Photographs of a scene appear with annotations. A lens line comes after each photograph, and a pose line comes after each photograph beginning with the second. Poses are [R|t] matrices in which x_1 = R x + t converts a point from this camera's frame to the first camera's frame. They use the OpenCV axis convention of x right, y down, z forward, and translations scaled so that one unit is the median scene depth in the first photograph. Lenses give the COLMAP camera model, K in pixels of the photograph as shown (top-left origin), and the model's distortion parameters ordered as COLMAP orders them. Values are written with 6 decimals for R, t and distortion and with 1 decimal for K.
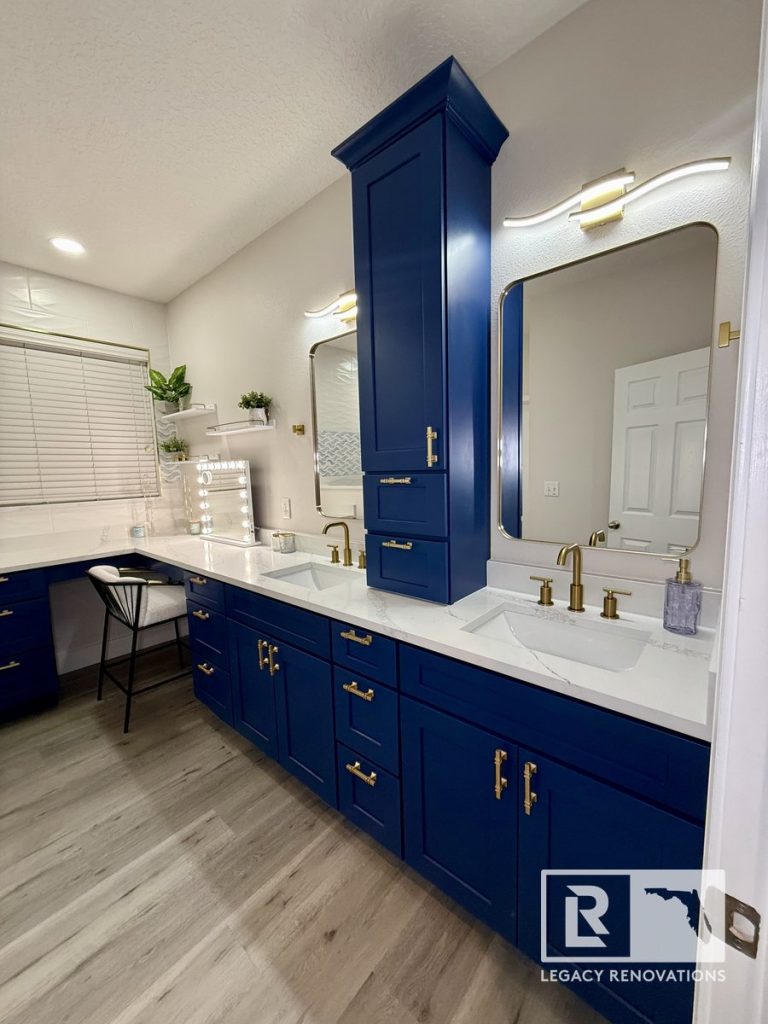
lens RADIAL K [[408.8, 0, 380.6], [0, 408.8, 515.9], [0, 0, 1]] dist [-0.000921, 0.000167]
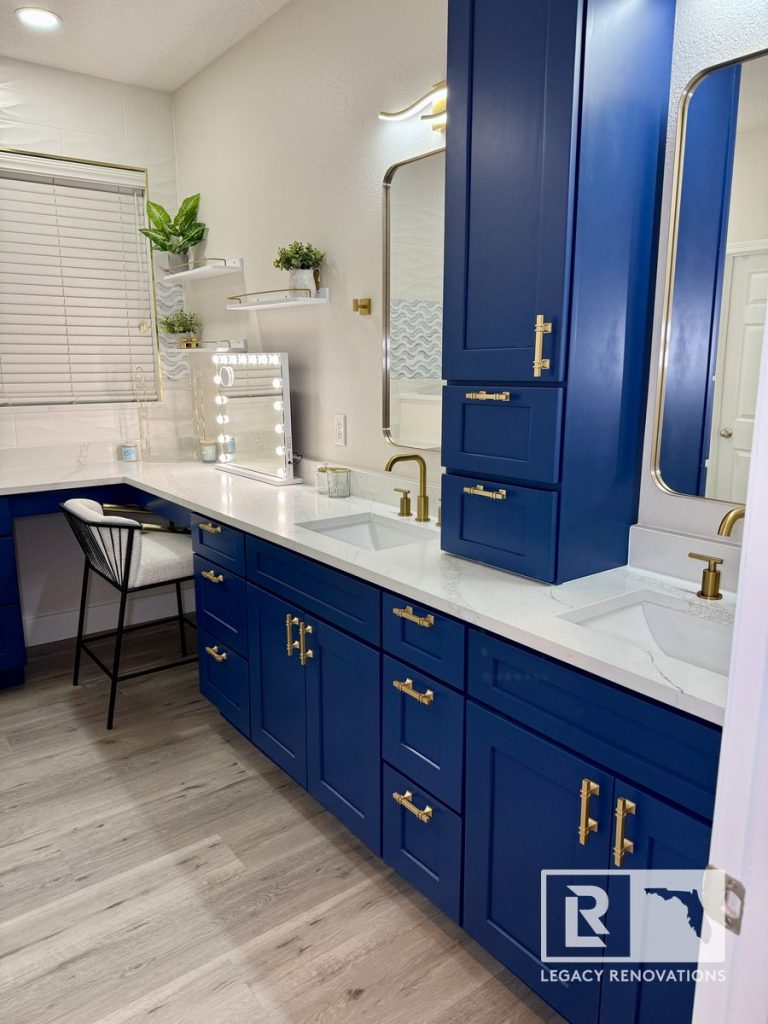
lens RADIAL K [[715.8, 0, 379.9], [0, 715.8, 516.4], [0, 0, 1]] dist [0.097205, -0.158433]
pose [[0.979423, 0.068751, -0.189748, 0.083375], [-0.049912, 0.993496, 0.102344, -0.001326], [0.195550, -0.090767, 0.976484, -0.165685]]
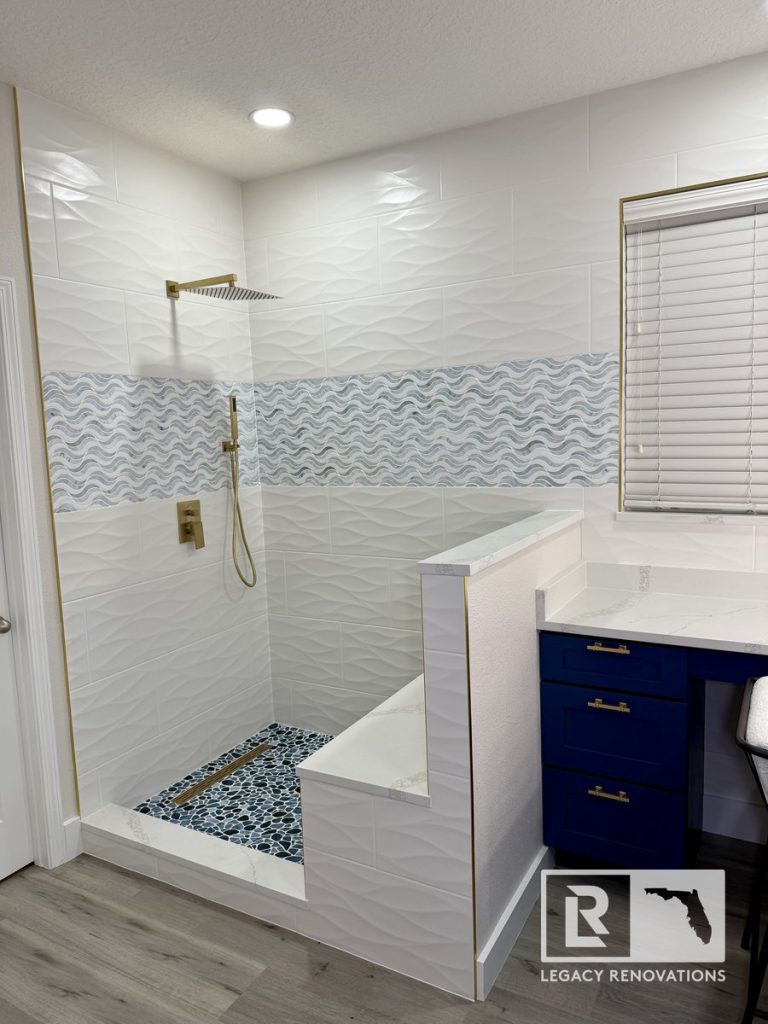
lens RADIAL K [[712.4, 0, 384.3], [0, 712.4, 511.4], [0, 0, 1]] dist [0.144654, -0.257674]
pose [[0.214626, 0.134356, -0.967411, -0.047190], [-0.086040, 0.989243, 0.118300, -0.164784], [0.972899, 0.057846, 0.223877, 0.551534]]
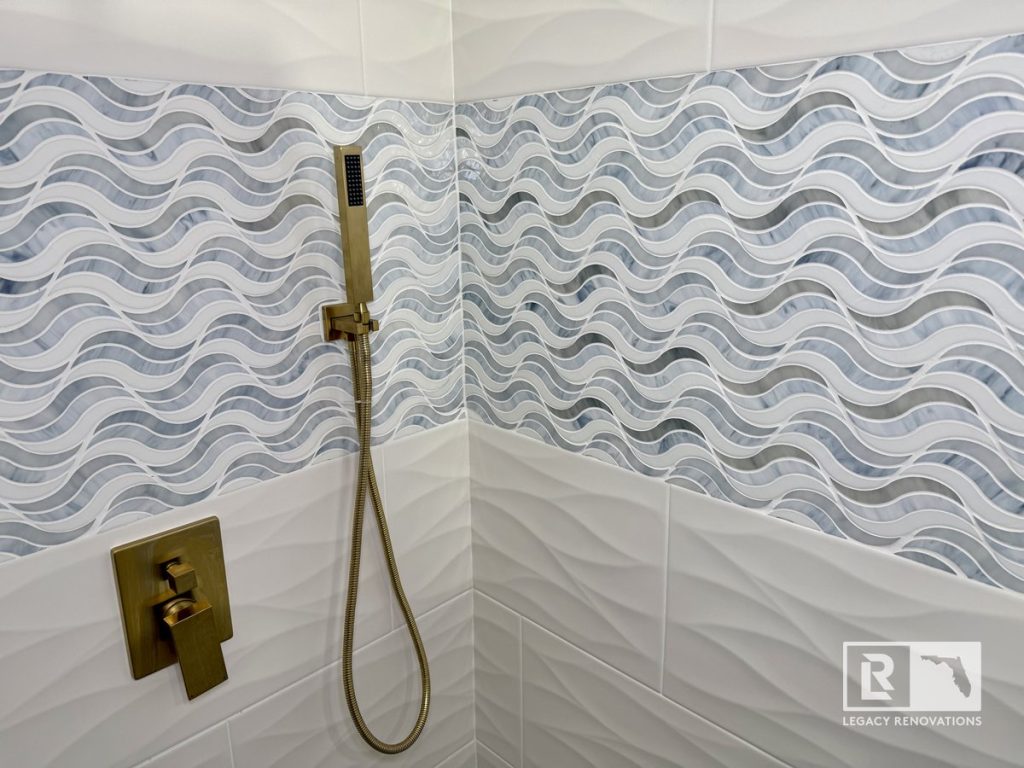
lens RADIAL K [[712.4, 0, 512.0], [0, 712.4, 384.0], [0, 0, 1]] dist [0.144654, -0.257674]
pose [[-0.060861, 0.299899, -0.952028, -1.468406], [-0.104552, 0.946634, 0.304883, -0.217195], [0.992655, 0.118092, -0.026258, 0.721026]]
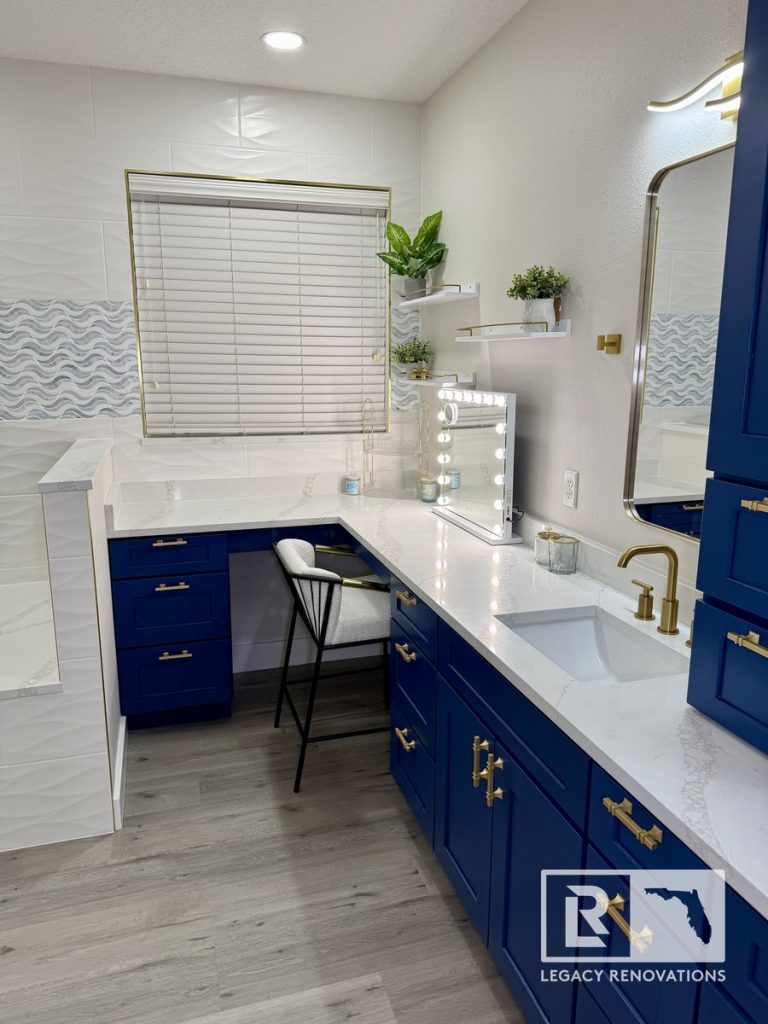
lens RADIAL K [[712.4, 0, 384.3], [0, 712.4, 511.4], [0, 0, 1]] dist [0.144654, -0.257674]
pose [[0.853170, 0.138174, -0.502999, 0.057853], [-0.088384, 0.988628, 0.121664, -0.117461], [0.514090, -0.059343, 0.855681, 0.087916]]
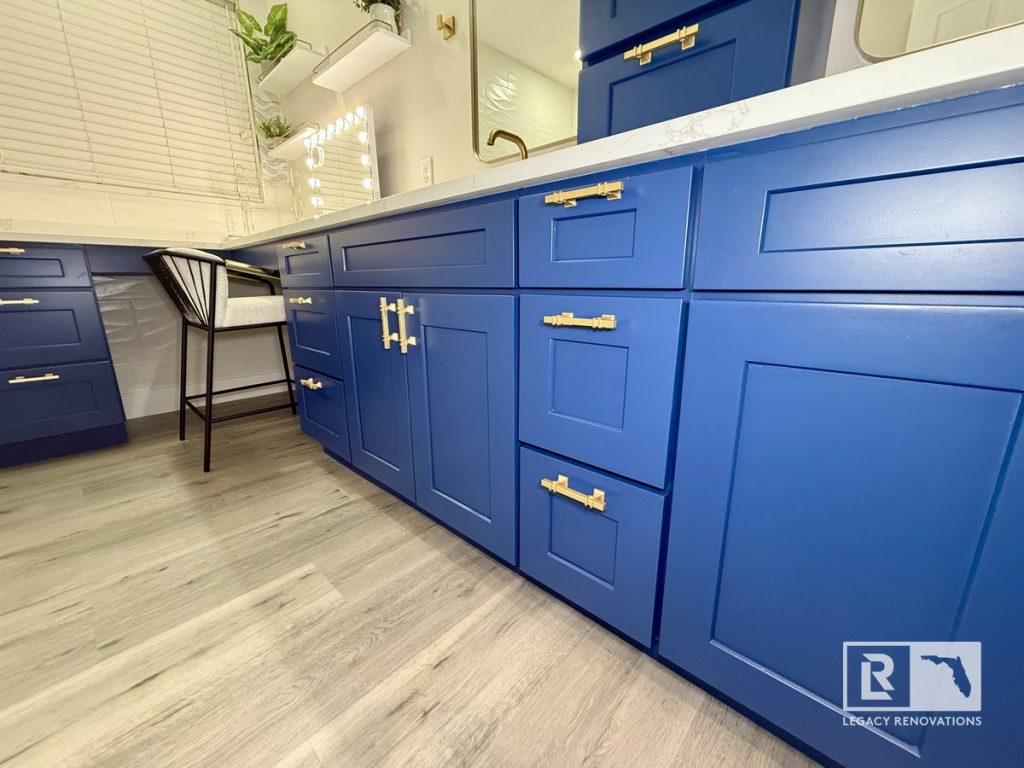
lens RADIAL K [[408.2, 0, 508.5], [0, 408.2, 382.7], [0, 0, 1]] dist [0.000444, 0.000292]
pose [[0.999280, 0.029446, -0.023912, -0.095592], [-0.026289, 0.992050, 0.123065, 0.343717], [0.027345, -0.122347, 0.992111, 0.400860]]
